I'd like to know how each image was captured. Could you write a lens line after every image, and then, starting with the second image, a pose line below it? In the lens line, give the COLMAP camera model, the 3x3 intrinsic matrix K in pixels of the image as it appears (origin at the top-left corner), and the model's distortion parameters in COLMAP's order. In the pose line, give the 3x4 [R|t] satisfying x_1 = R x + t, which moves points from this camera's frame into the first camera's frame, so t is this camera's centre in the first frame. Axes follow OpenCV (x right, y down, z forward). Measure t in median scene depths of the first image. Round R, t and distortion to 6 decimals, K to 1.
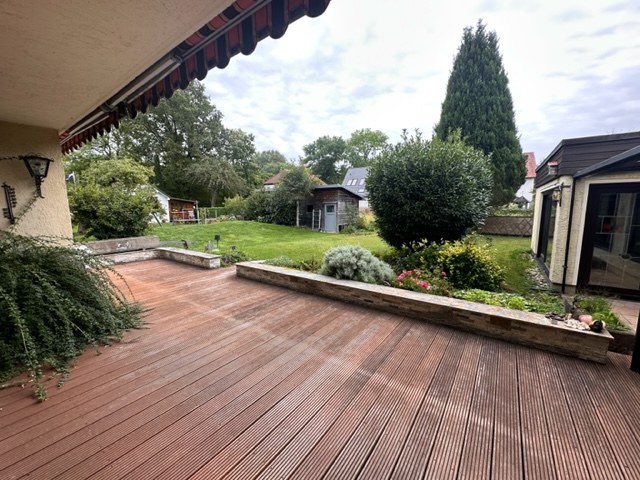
lens RADIAL K [[254.7, 0, 320.0], [0, 254.7, 240.0], [0, 0, 1]] dist [0.001062, 0.000303]
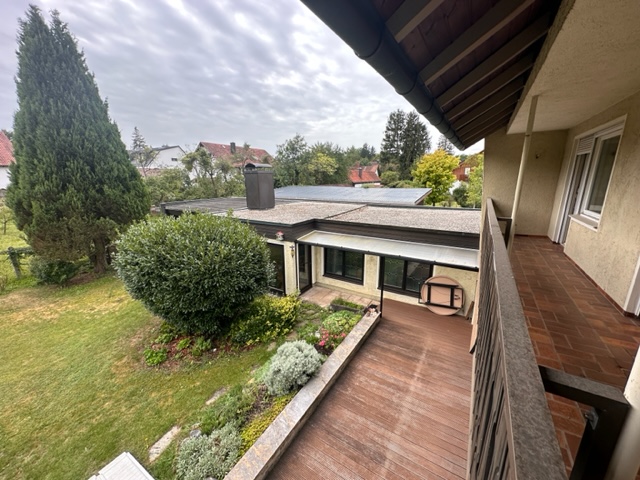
lens RADIAL K [[259.6, 0, 320.0], [0, 259.6, 240.0], [0, 0, 1]] dist [-0.001280, 0.000003]
pose [[-0.070434, -0.218847, 0.973214, -1.295564], [0.136226, 0.964386, 0.226720, -0.974074], [-0.988171, 0.148546, -0.038113, 1.286884]]
